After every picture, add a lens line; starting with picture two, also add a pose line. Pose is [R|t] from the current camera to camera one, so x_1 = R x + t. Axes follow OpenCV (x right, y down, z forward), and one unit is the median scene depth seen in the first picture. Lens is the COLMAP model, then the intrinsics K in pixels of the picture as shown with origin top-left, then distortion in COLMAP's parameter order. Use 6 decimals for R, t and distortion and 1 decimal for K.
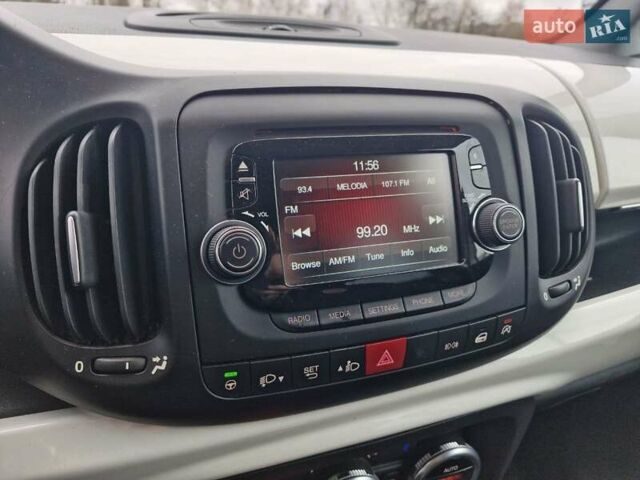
lens RADIAL K [[446.0, 0, 317.4], [0, 446.0, 234.9], [0, 0, 1]] dist [0.069116, -0.117305]
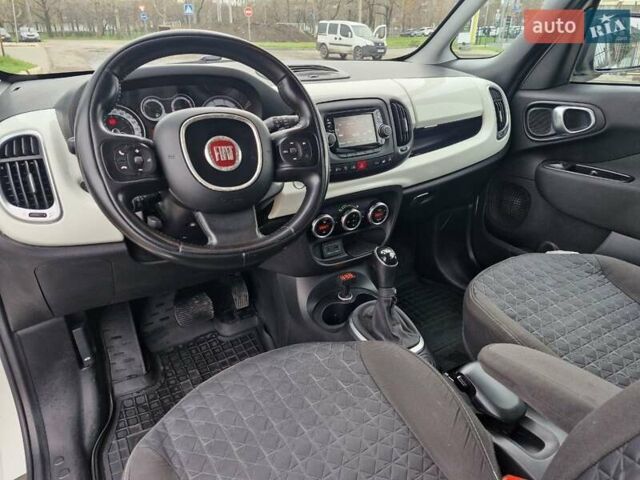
lens RADIAL K [[435.2, 0, 320.0], [0, 435.2, 240.0], [0, 0, 1]] dist [0.038382, -0.029596]
pose [[0.978496, -0.115821, 0.170678, -1.035783], [0.100603, 0.990353, 0.095289, 0.556103], [-0.180068, -0.076069, 0.980708, -3.052206]]
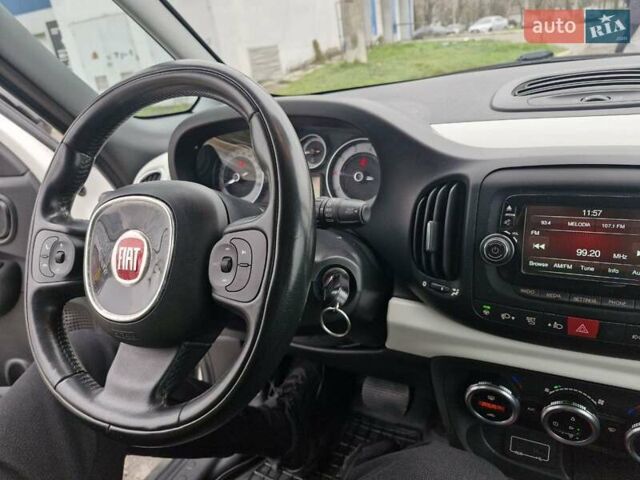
lens RADIAL K [[446.0, 0, 317.4], [0, 446.0, 234.9], [0, 0, 1]] dist [0.069116, -0.117305]
pose [[0.649589, 0.169047, -0.741254, 0.726032], [-0.112588, 0.985607, 0.126107, -0.178661], [0.751903, 0.001538, 0.659272, -0.888561]]
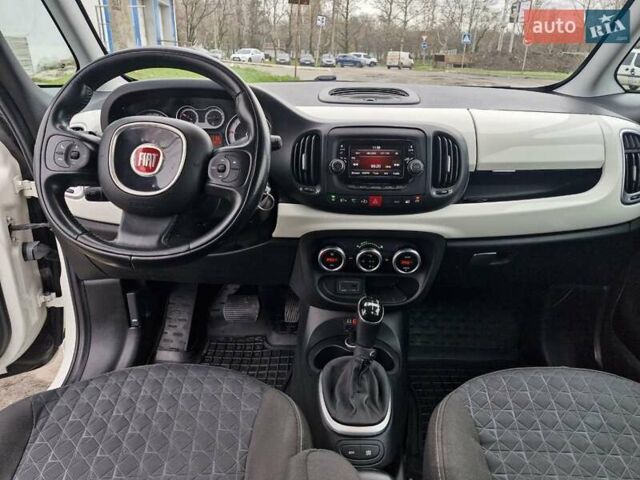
lens RADIAL K [[435.2, 0, 320.0], [0, 435.2, 240.0], [0, 0, 1]] dist [0.038382, -0.029596]
pose [[0.936257, 0.117458, -0.331100, 0.978735], [-0.108378, 0.993053, 0.045824, 0.493477], [0.334182, -0.007019, 0.942482, -2.587026]]
